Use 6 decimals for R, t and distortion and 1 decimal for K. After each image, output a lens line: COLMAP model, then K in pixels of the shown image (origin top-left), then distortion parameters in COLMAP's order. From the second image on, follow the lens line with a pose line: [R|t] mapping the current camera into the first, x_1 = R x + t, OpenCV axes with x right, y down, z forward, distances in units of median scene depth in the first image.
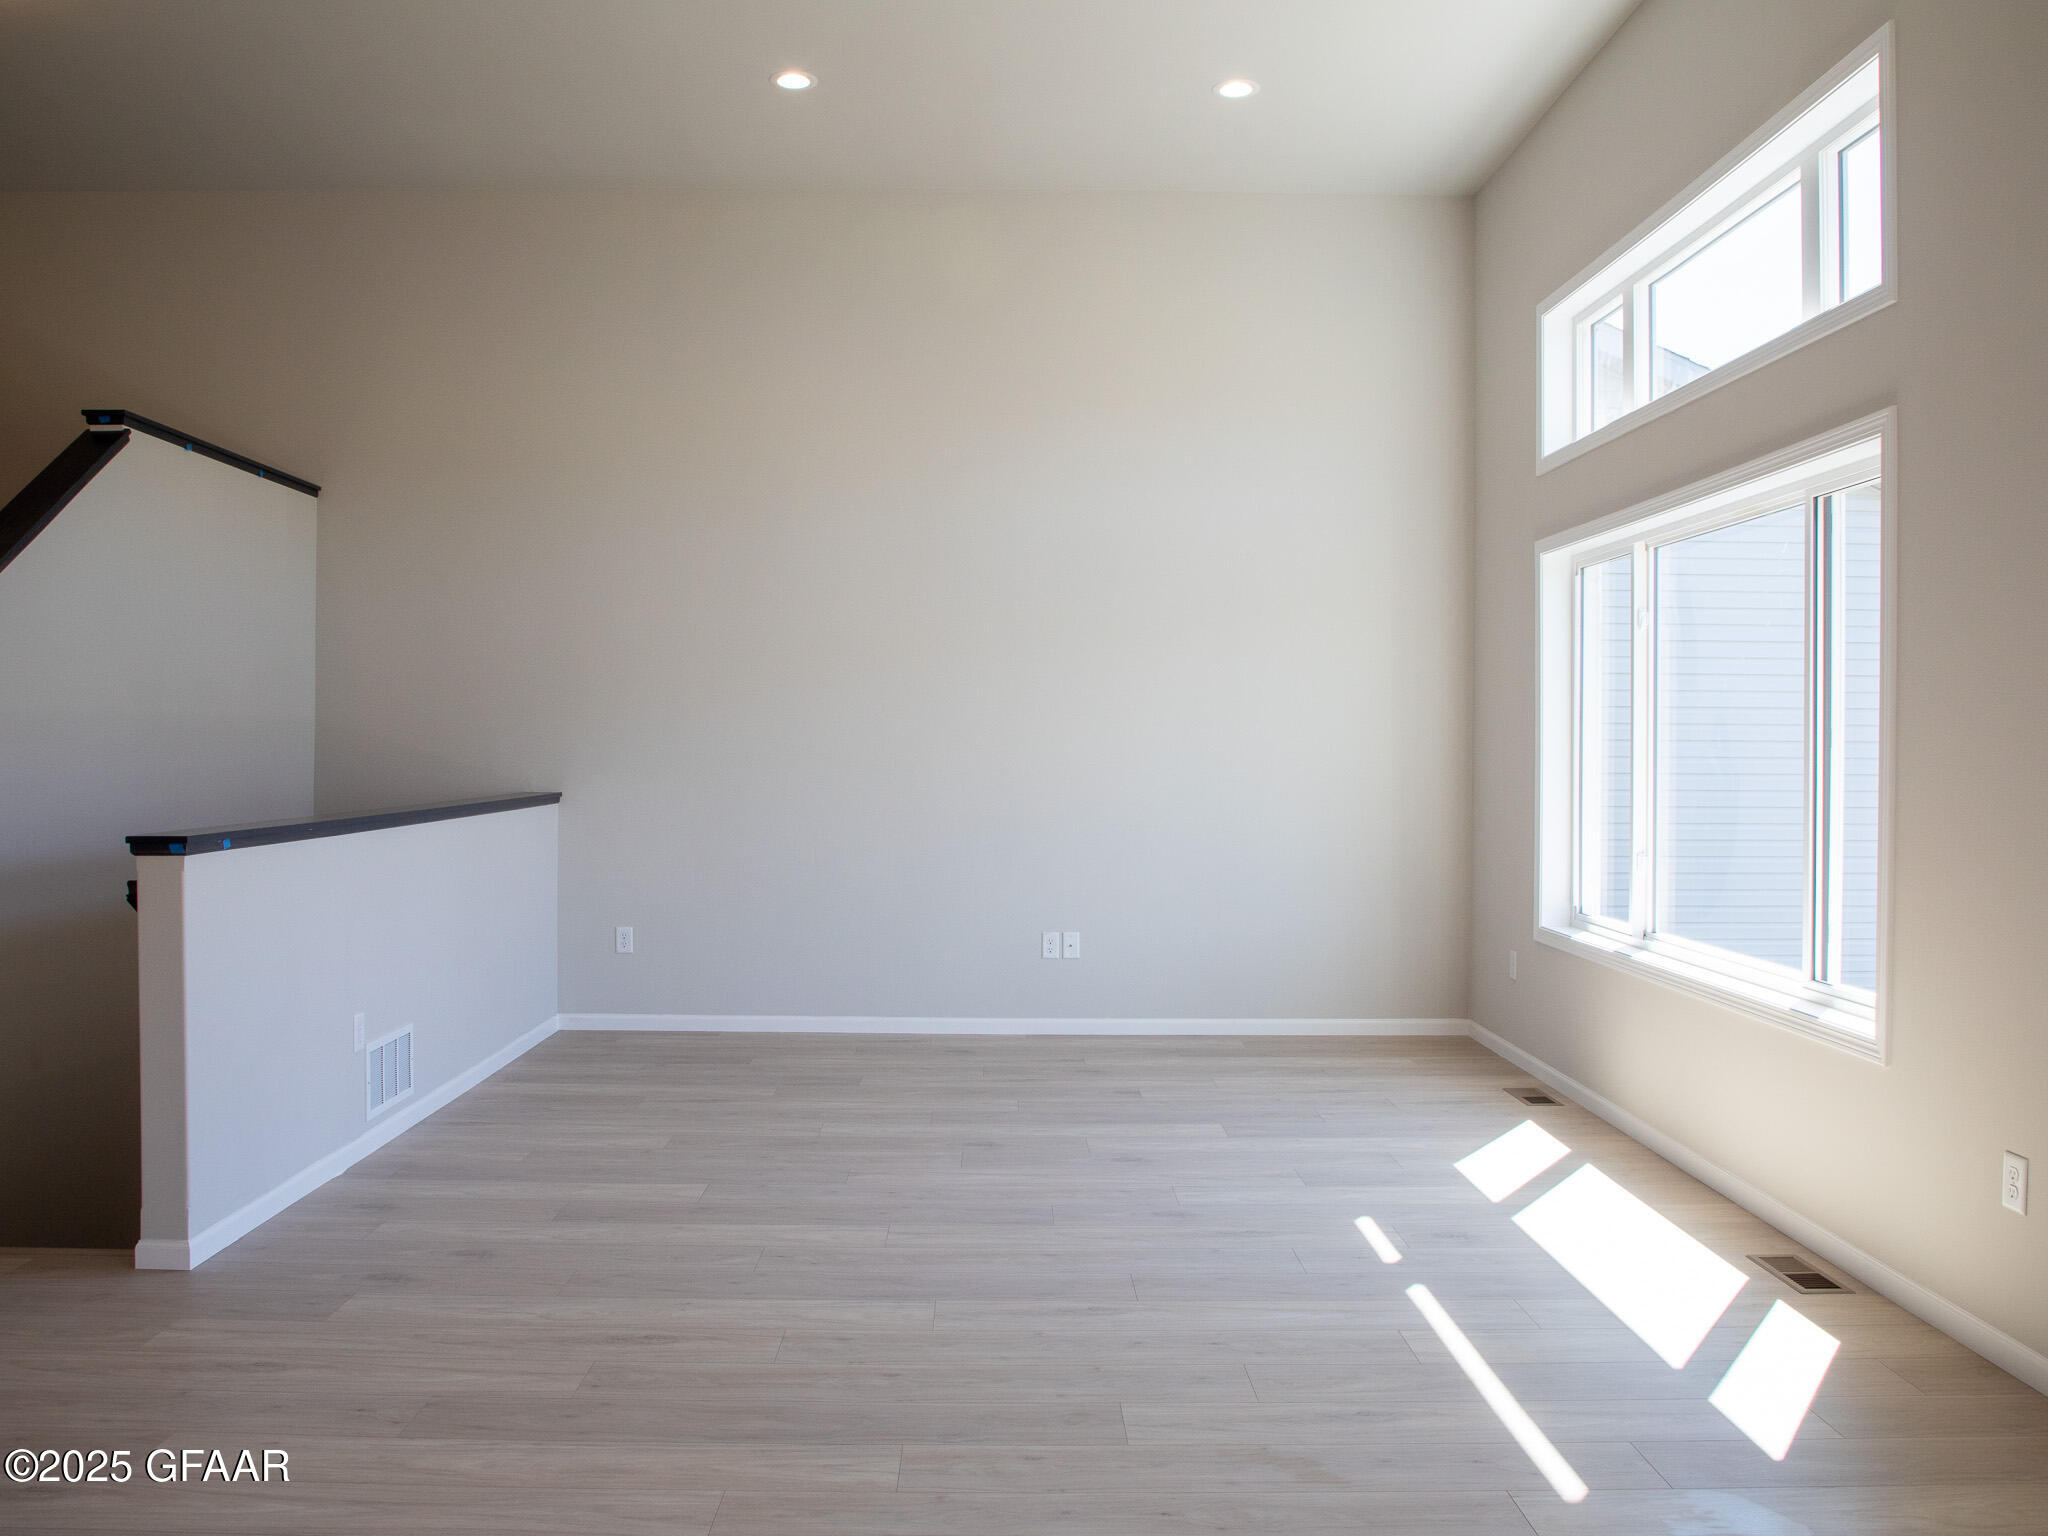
lens RADIAL K [[1566.3, 0, 1025.6], [0, 1566.3, 754.0], [0, 0, 1]] dist [-0.073536, 0.037800]
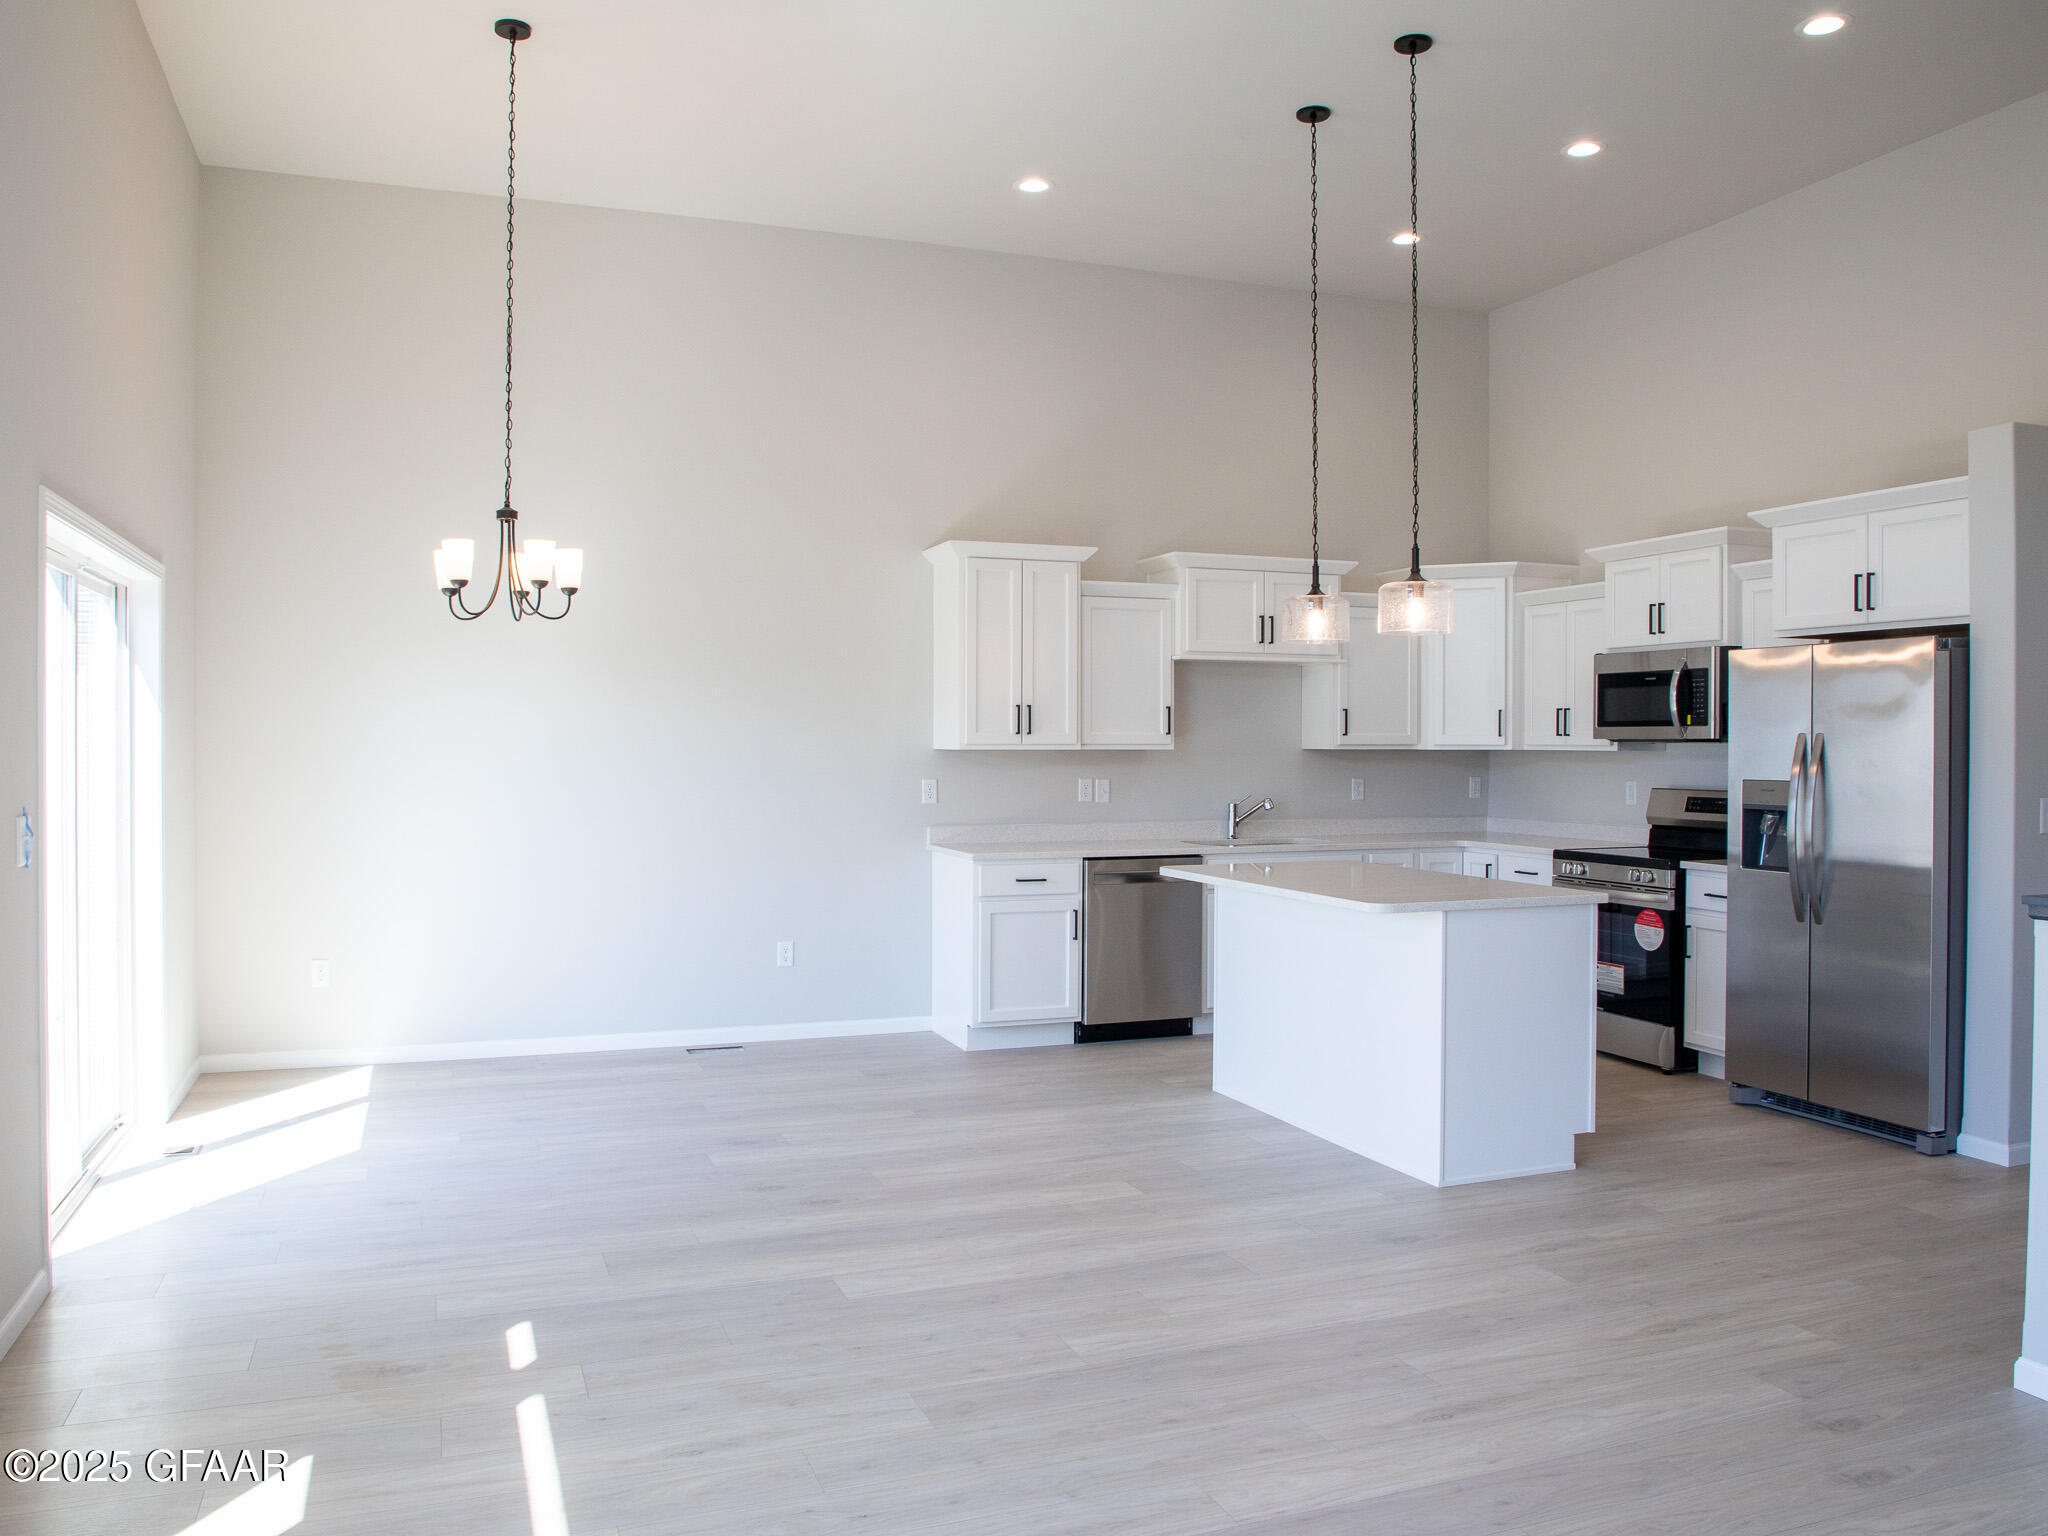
lens RADIAL K [[1566.3, 0, 1025.6], [0, 1566.3, 754.0], [0, 0, 1]] dist [-0.073536, 0.037800]
pose [[-0.942020, -0.006074, -0.335503, 0.229621], [-0.009344, 0.999923, 0.008132, -0.024587], [0.335428, 0.010796, -0.942004, 1.292803]]
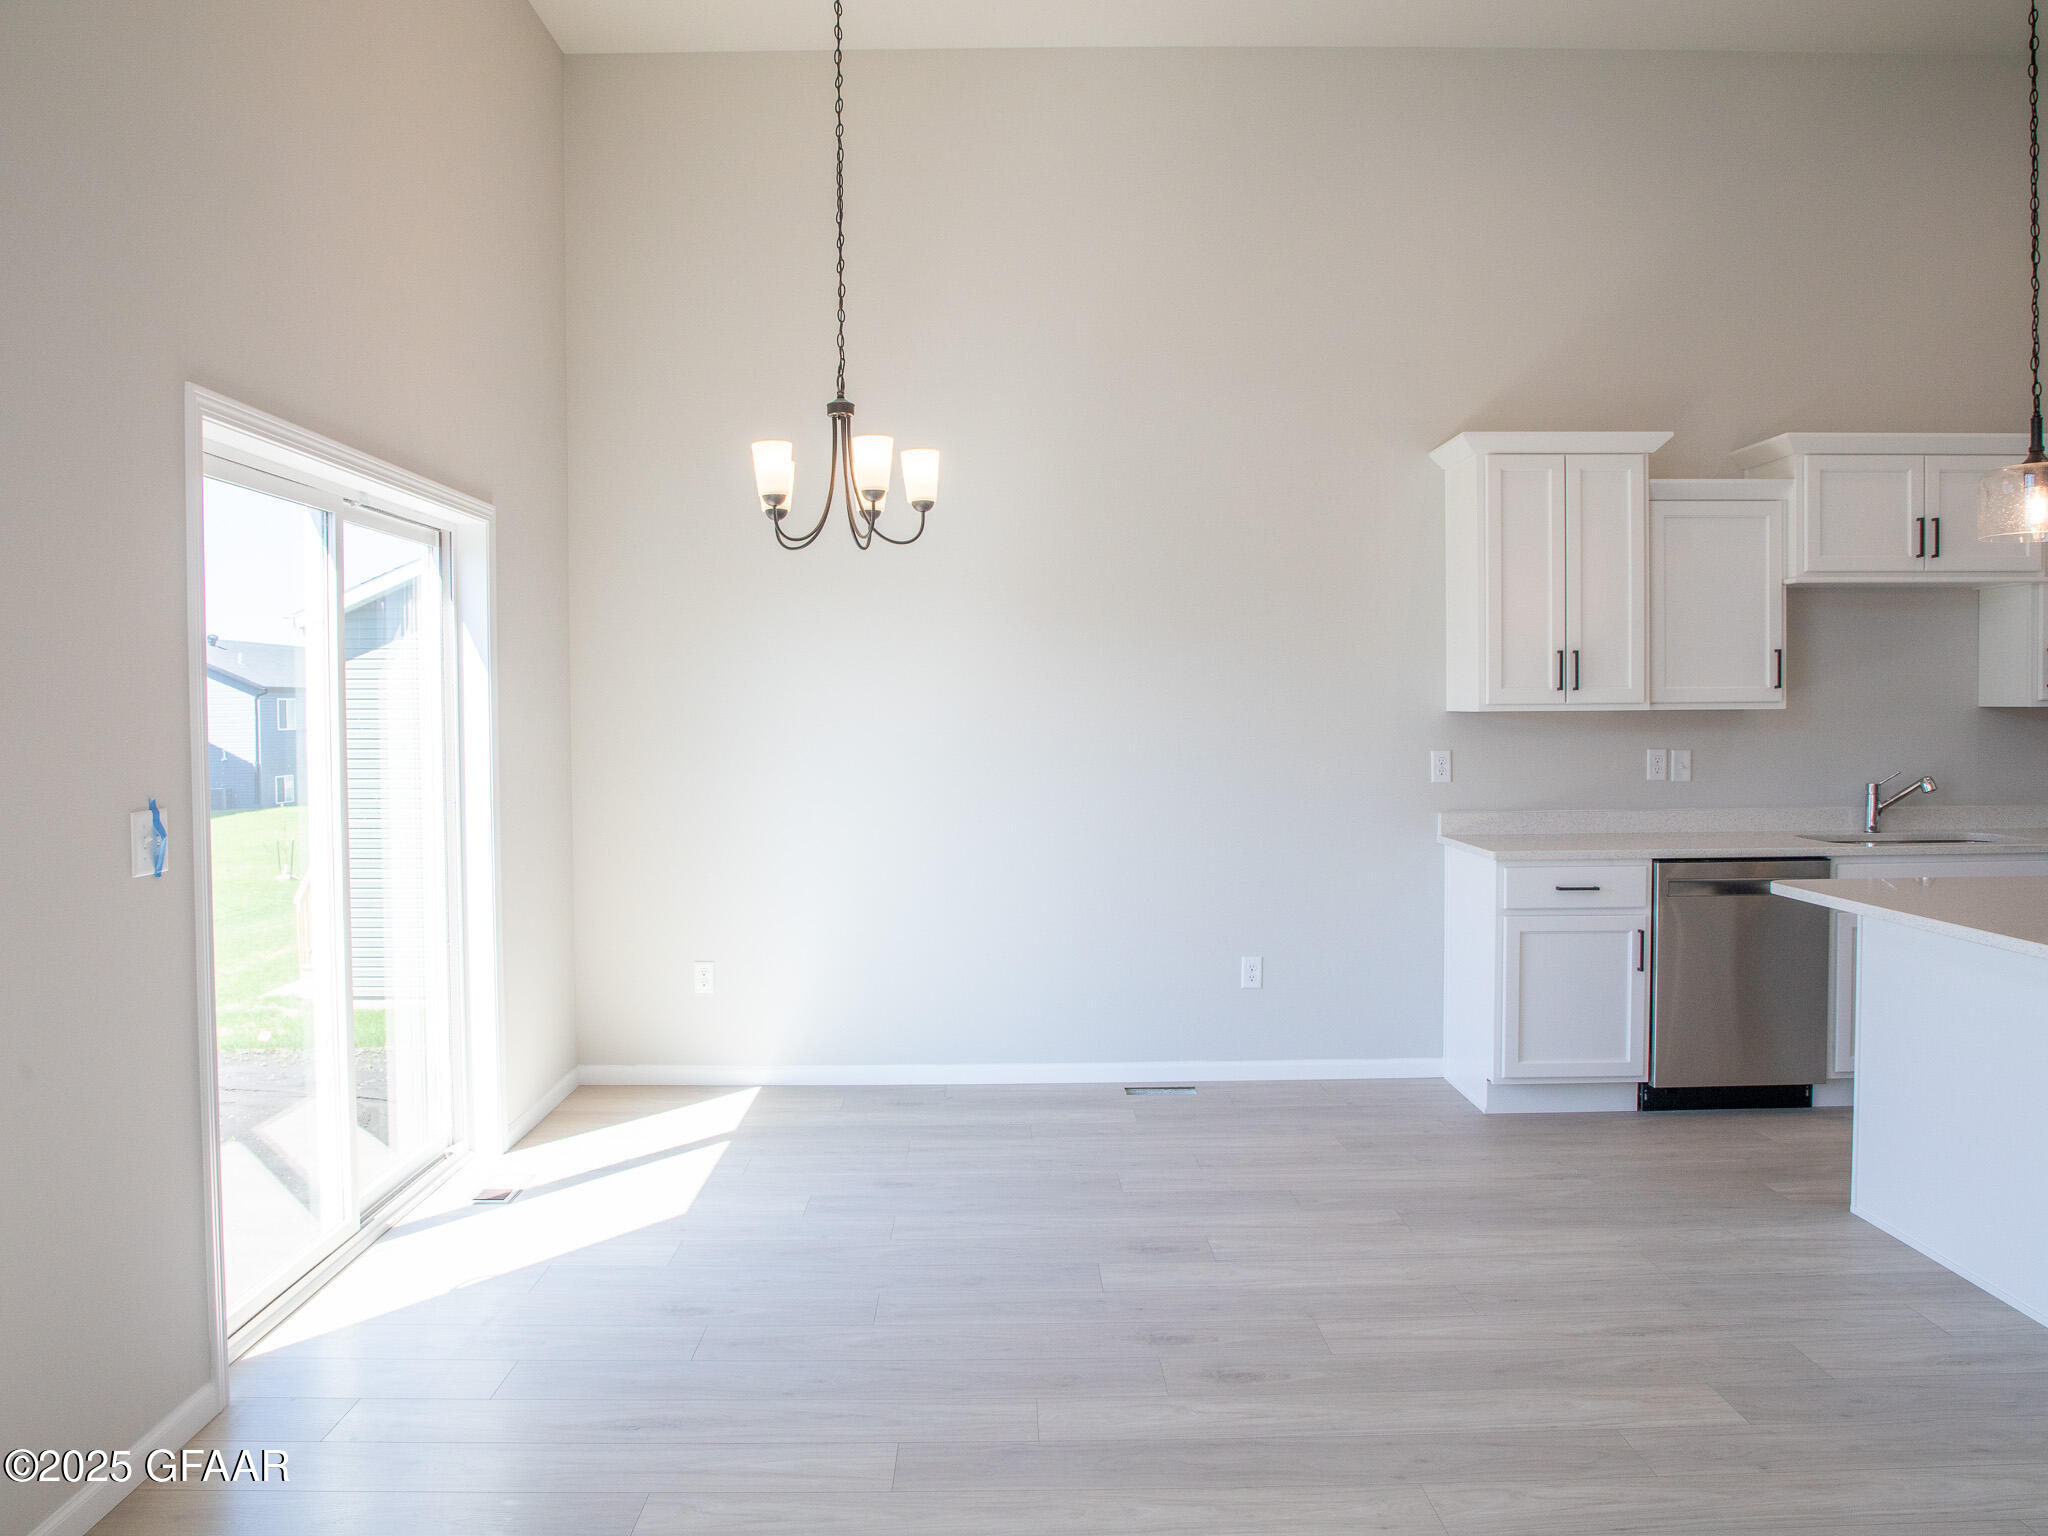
lens RADIAL K [[1566.3, 0, 1025.6], [0, 1566.3, 754.0], [0, 0, 1]] dist [-0.073536, 0.037800]
pose [[-0.999952, 0.001330, 0.009706, 0.100390], [0.001652, 0.999445, 0.033267, -0.023243], [-0.009656, 0.033281, -0.999399, 0.980018]]
